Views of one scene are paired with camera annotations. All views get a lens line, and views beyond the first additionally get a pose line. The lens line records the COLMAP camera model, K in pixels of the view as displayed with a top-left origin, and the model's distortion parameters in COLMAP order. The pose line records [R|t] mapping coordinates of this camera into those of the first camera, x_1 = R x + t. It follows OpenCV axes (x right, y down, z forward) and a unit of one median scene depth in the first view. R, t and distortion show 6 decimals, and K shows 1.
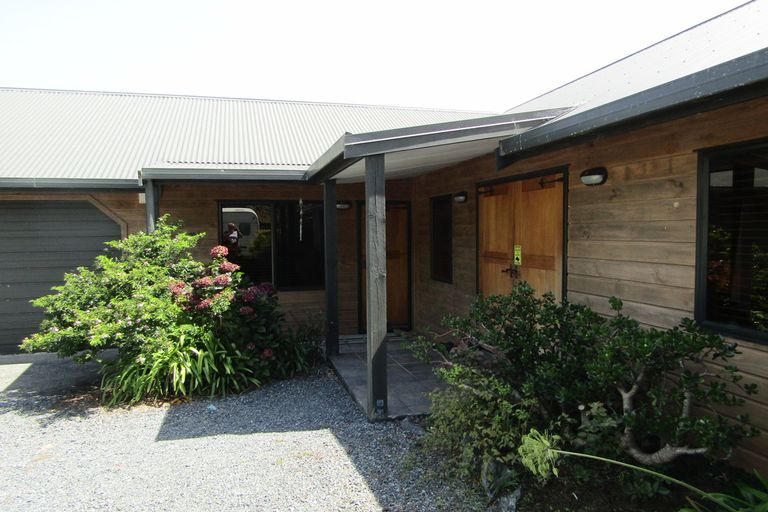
lens RADIAL K [[548.3, 0, 384.0], [0, 548.3, 256.6], [0, 0, 1]] dist [-0.011976, -0.001839]
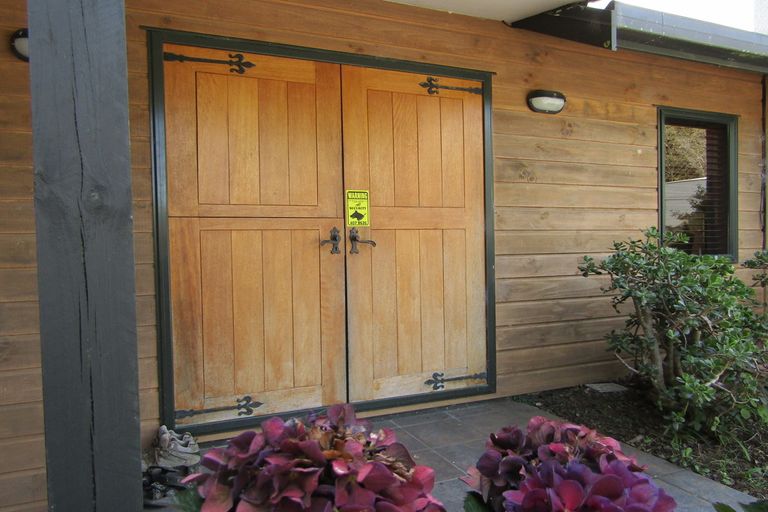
lens RADIAL K [[548.3, 0, 384.1], [0, 548.3, 256.5], [0, 0, 1]] dist [-0.011976, -0.001839]
pose [[-0.152449, -0.017466, 0.988157, -0.383537], [0.060071, 0.997831, 0.026904, 0.042667], [-0.986484, 0.063461, -0.151069, 1.471851]]
